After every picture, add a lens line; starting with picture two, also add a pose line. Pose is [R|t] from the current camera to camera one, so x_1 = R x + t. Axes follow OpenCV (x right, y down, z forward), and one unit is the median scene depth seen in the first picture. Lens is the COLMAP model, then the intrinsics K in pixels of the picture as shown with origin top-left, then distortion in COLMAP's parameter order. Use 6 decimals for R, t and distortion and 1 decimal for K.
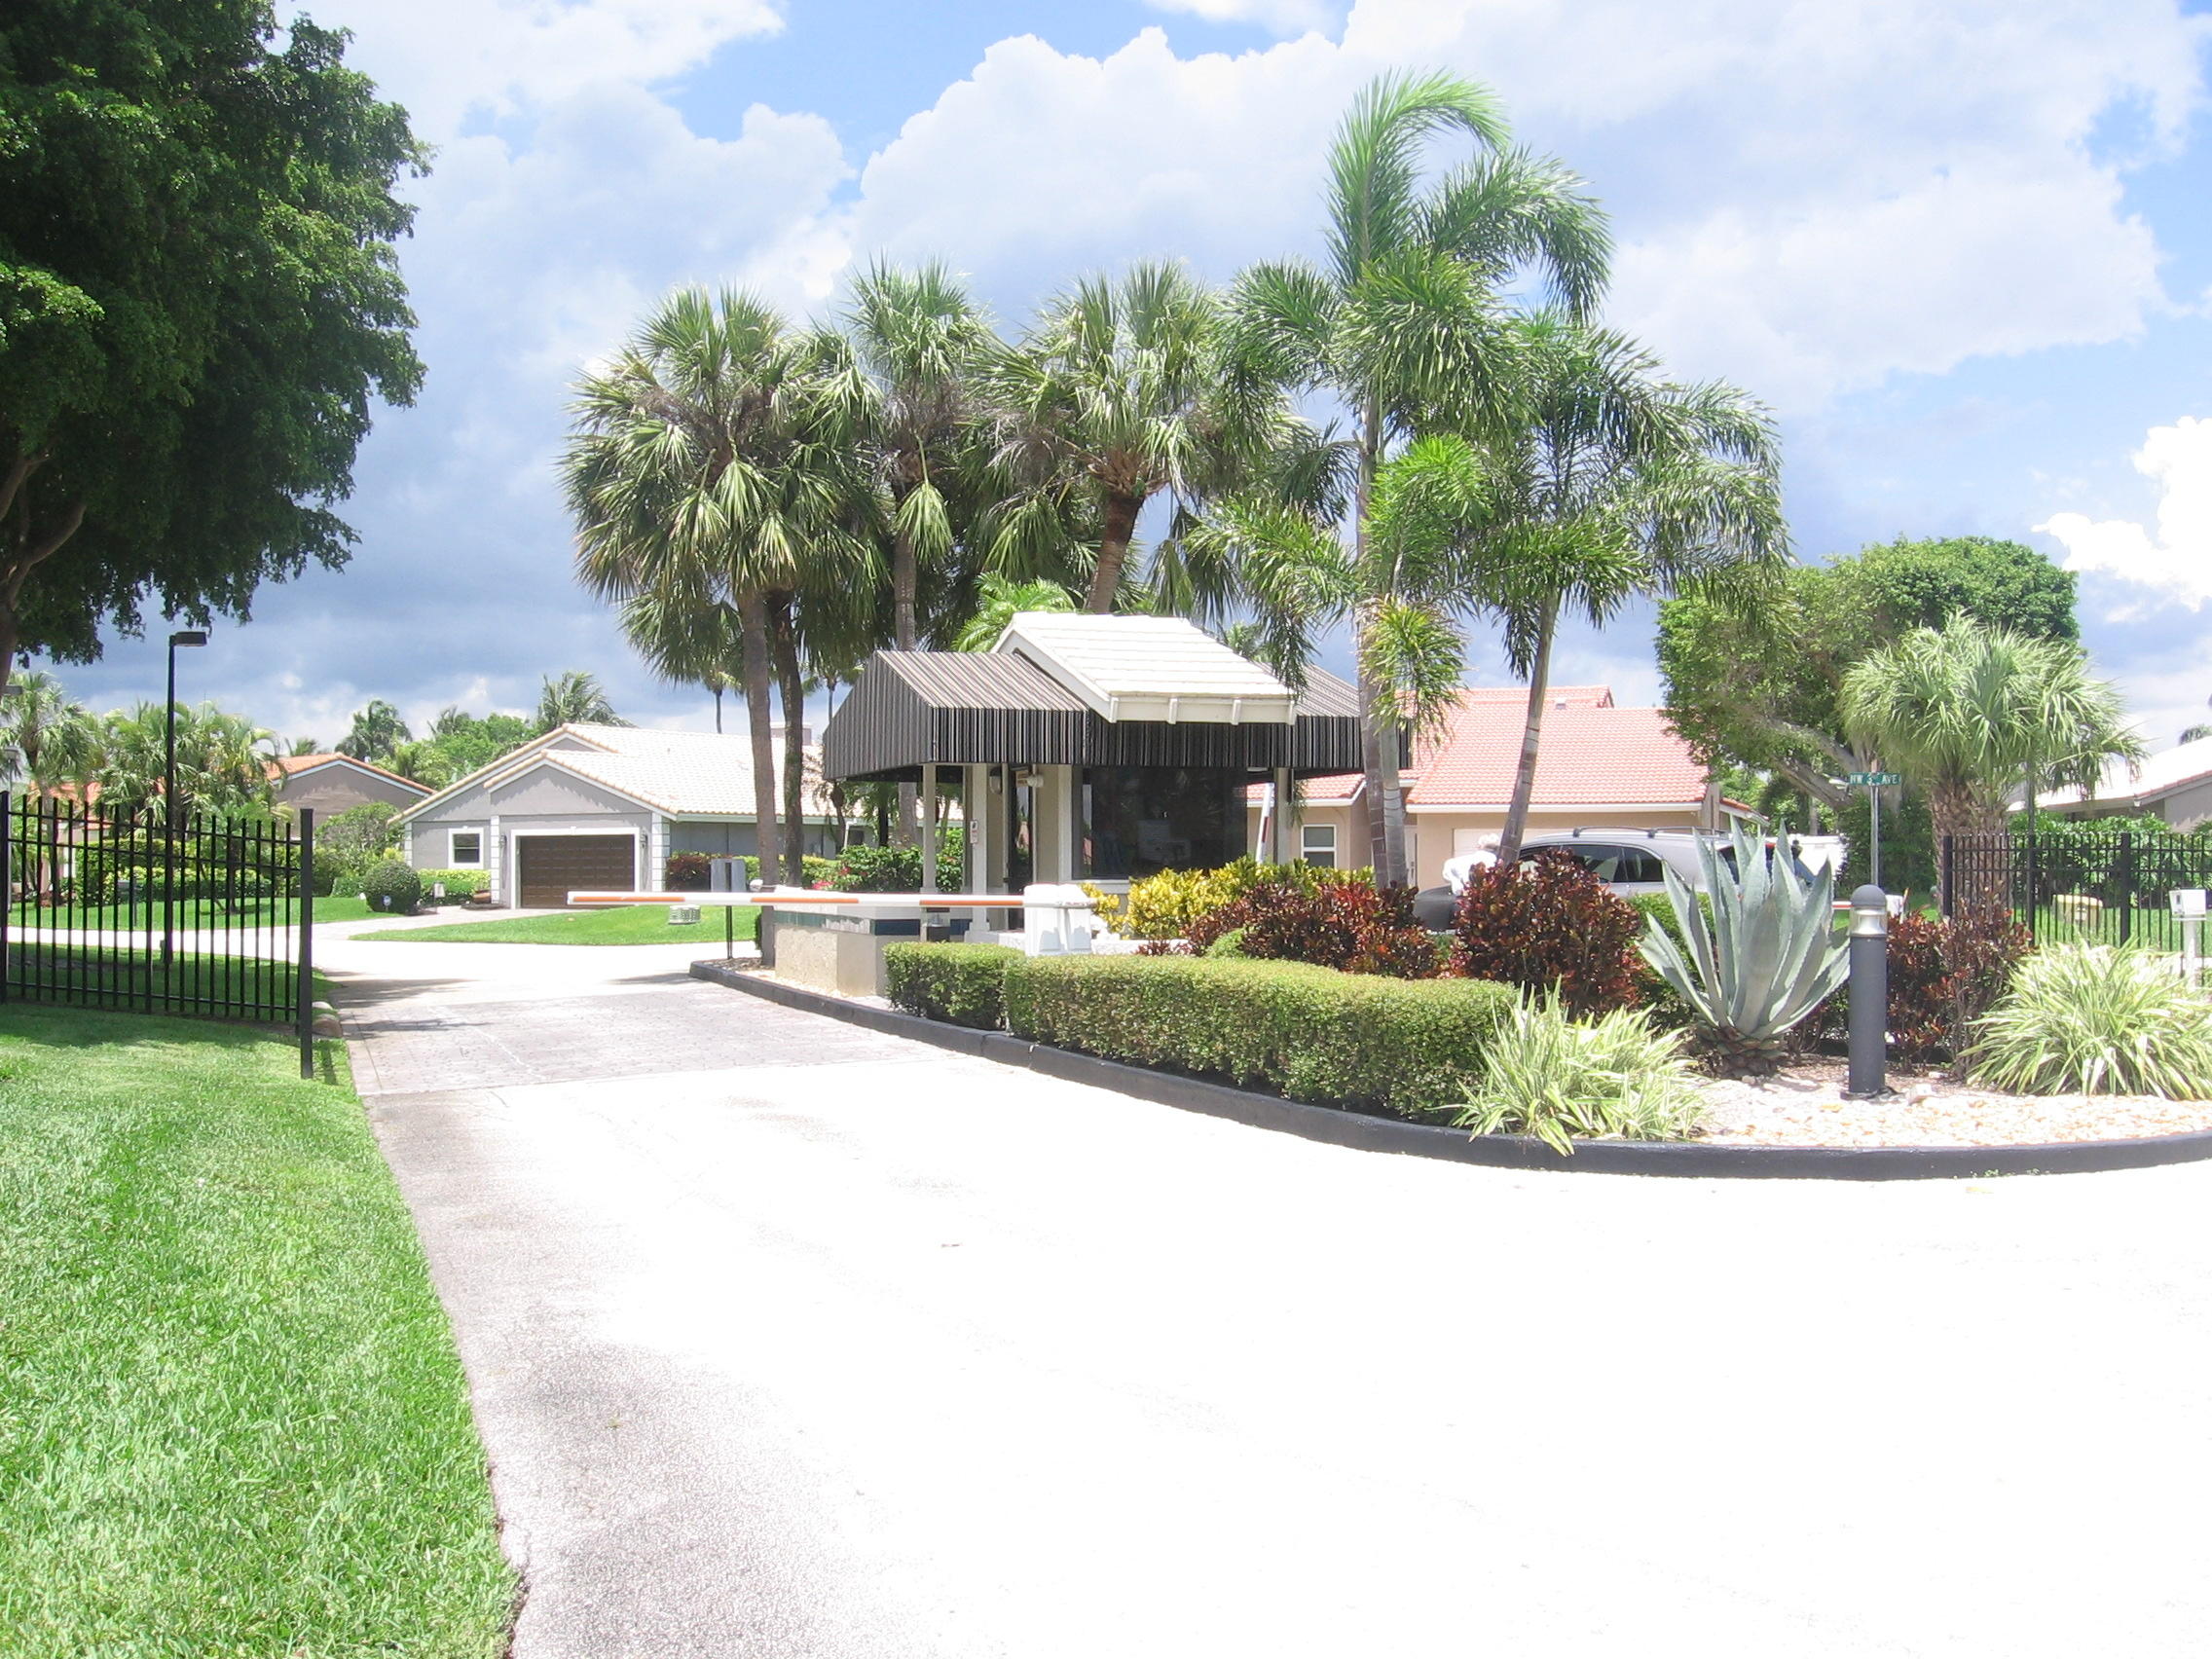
lens RADIAL K [[2446.2, 0, 1106.0], [0, 2446.2, 829.5], [0, 0, 1]] dist [-0.141315, 0.067137]
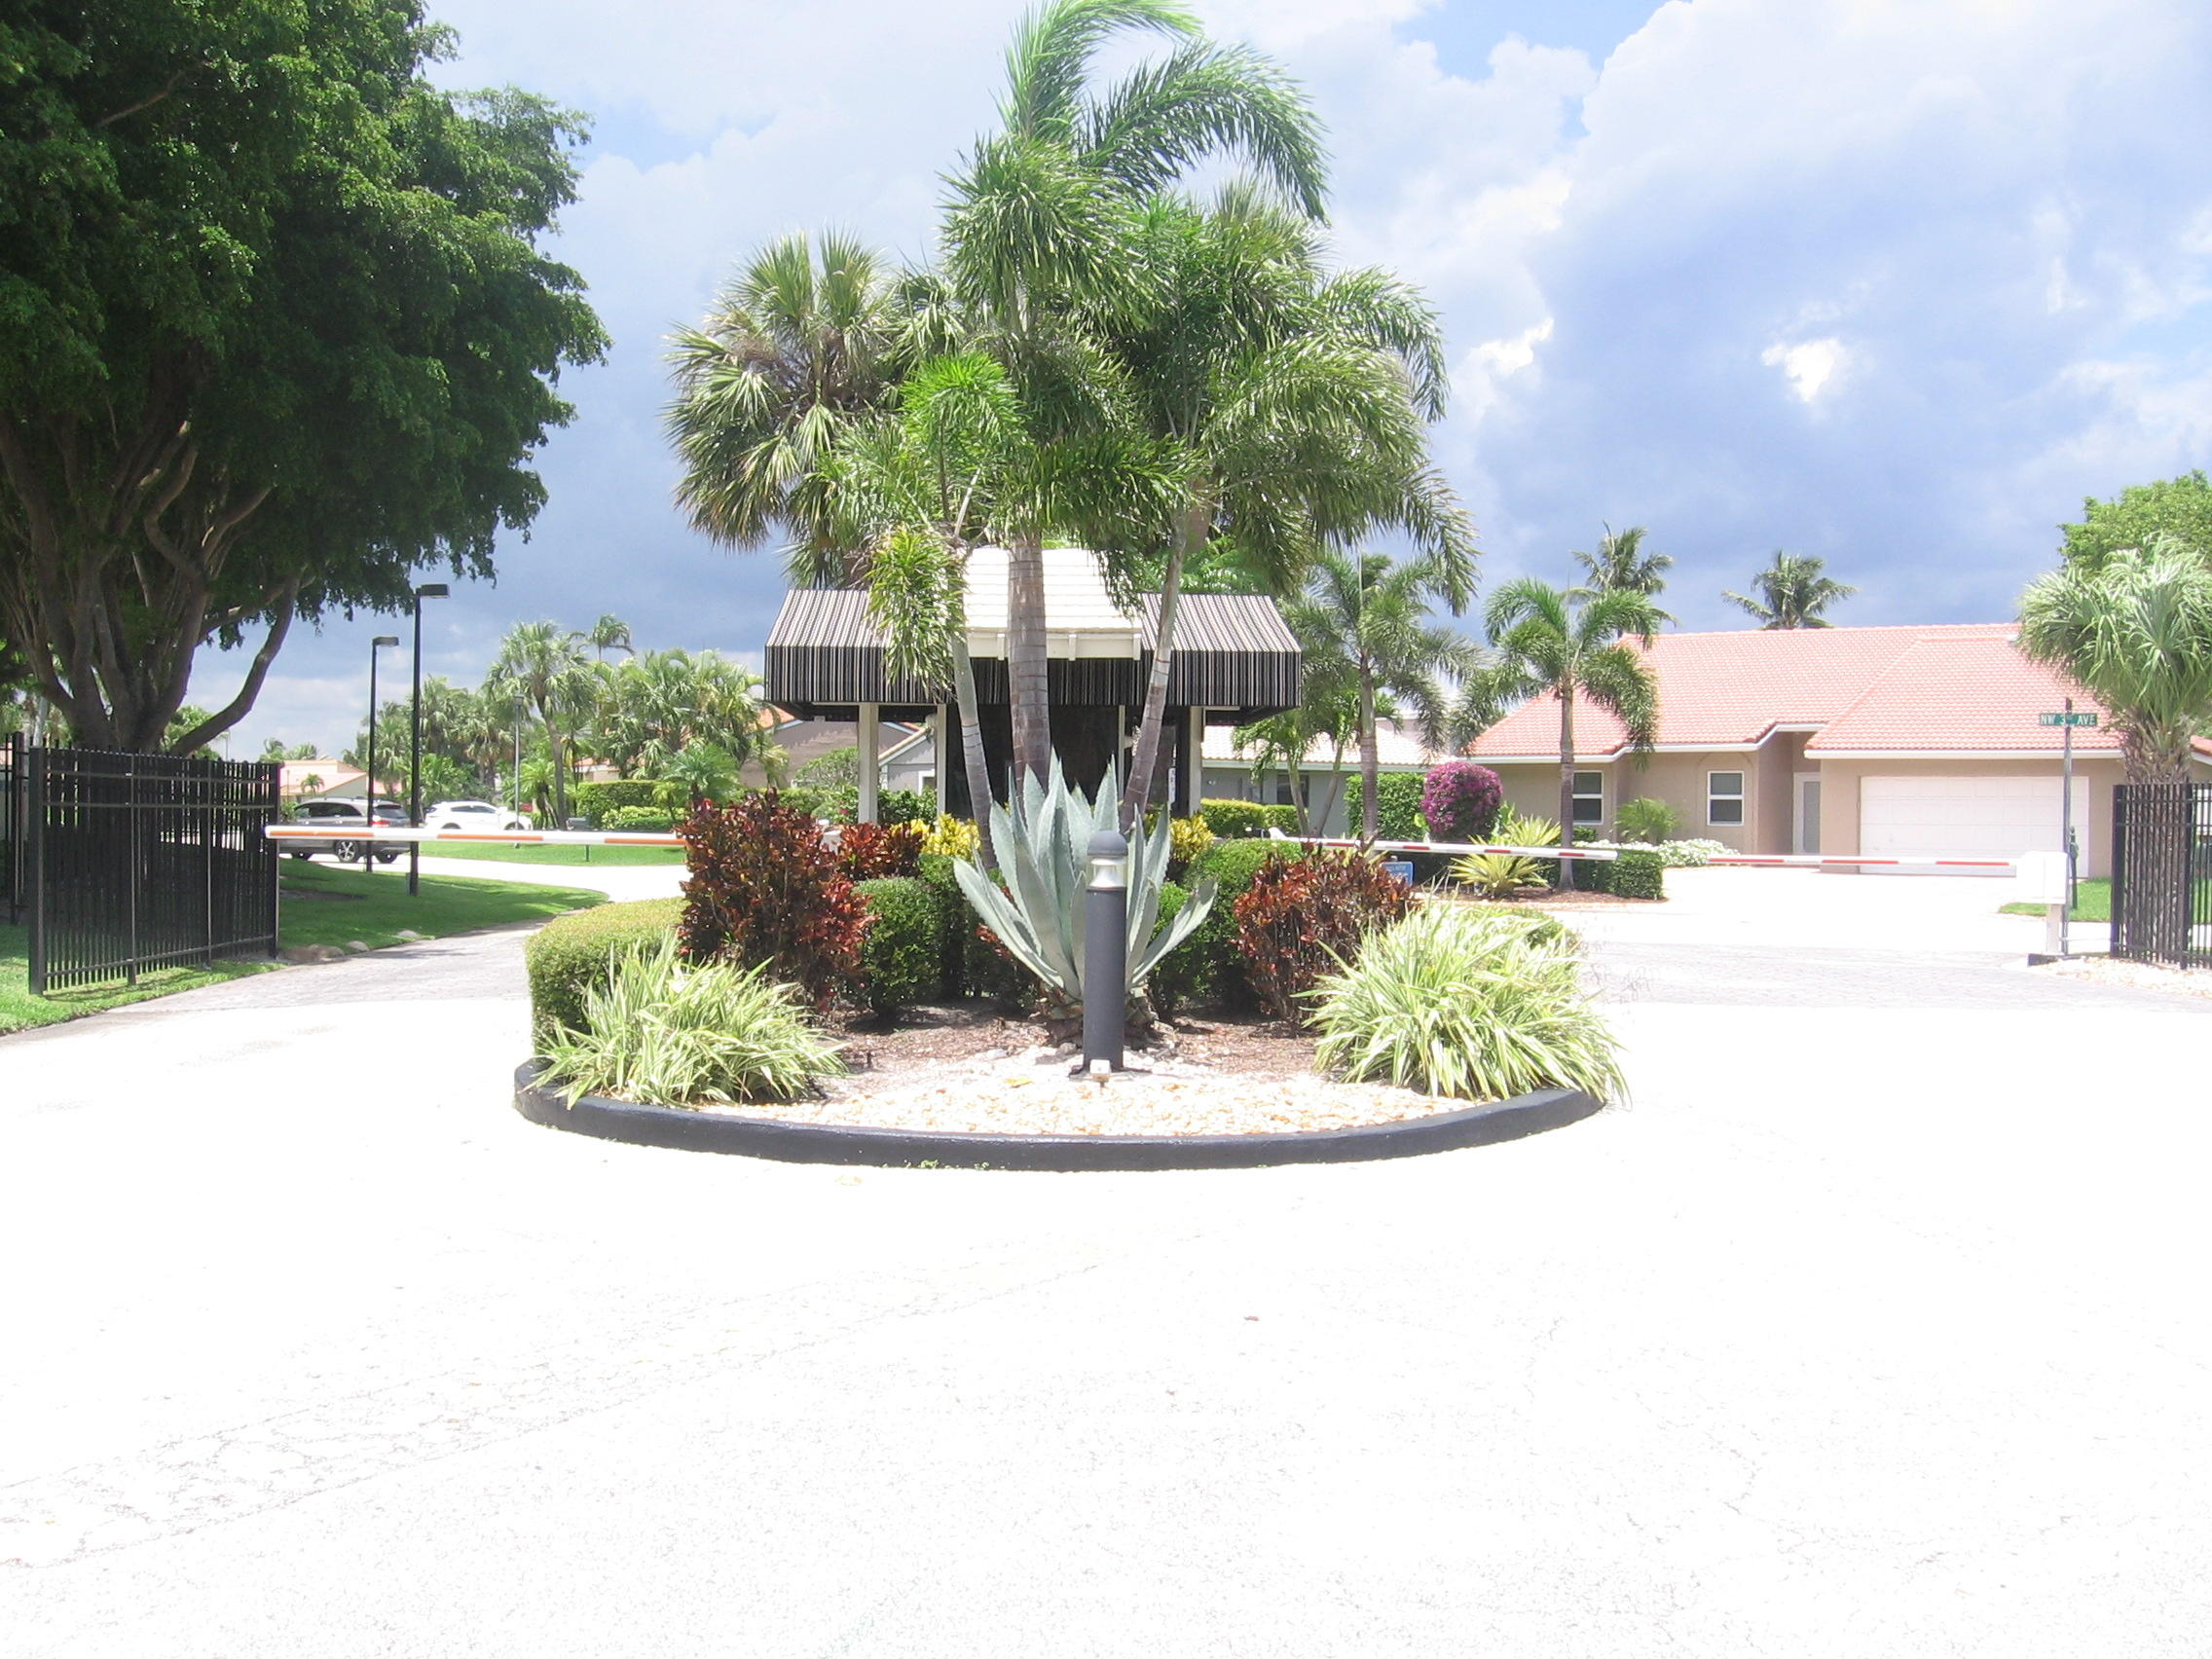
lens RADIAL K [[2446.2, 0, 1106.0], [0, 2446.2, 829.5], [0, 0, 1]] dist [-0.141315, 0.067137]
pose [[0.948624, 0.012664, -0.316151, 0.282786], [-0.005768, 0.999725, 0.022739, 0.001130], [0.316352, -0.019747, 0.948436, 0.076163]]
